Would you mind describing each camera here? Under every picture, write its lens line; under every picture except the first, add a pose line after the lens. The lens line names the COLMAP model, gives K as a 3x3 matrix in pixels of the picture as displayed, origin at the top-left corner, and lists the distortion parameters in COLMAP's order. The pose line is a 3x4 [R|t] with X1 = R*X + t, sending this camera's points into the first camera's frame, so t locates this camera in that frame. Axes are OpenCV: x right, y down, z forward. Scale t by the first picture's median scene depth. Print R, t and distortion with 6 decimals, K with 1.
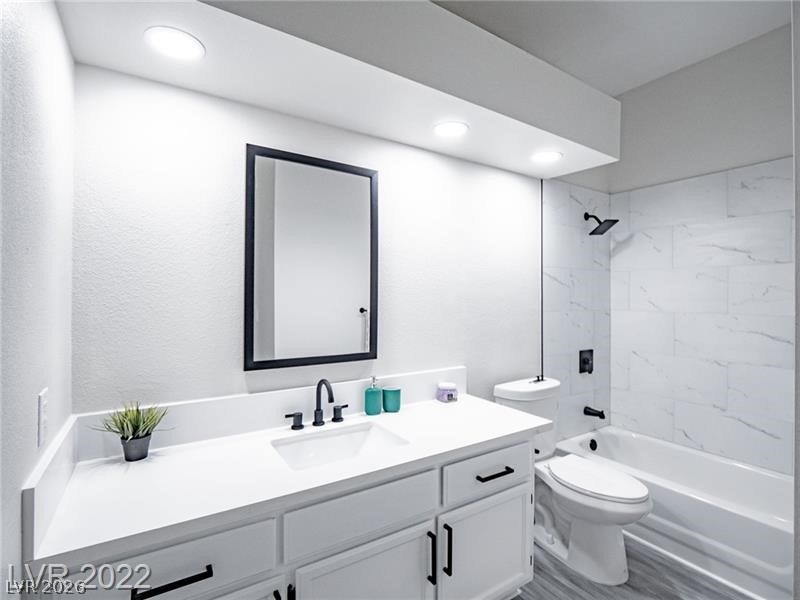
lens RADIAL K [[386.2, 0, 399.2], [0, 386.2, 296.6], [0, 0, 1]] dist [-0.005376, -0.006572]
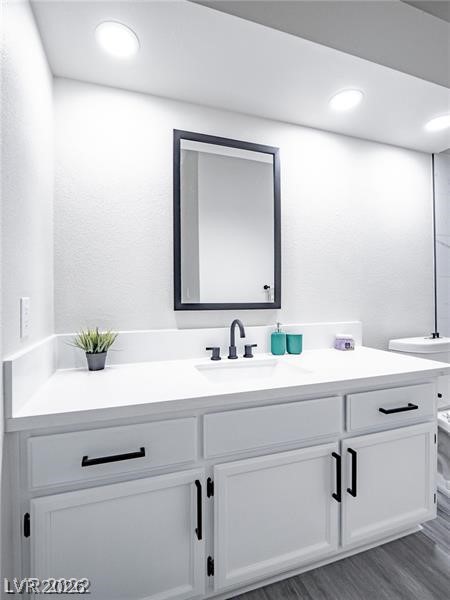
lens RADIAL K [[289.7, 0, 220.9], [0, 289.7, 299.8], [0, 0, 1]] dist [-0.005376, -0.006572]
pose [[0.969627, -0.012401, -0.244274, -0.023025], [0.012479, 0.999921, -0.001227, 0.158172], [0.244270, -0.001858, 0.969705, 0.121444]]
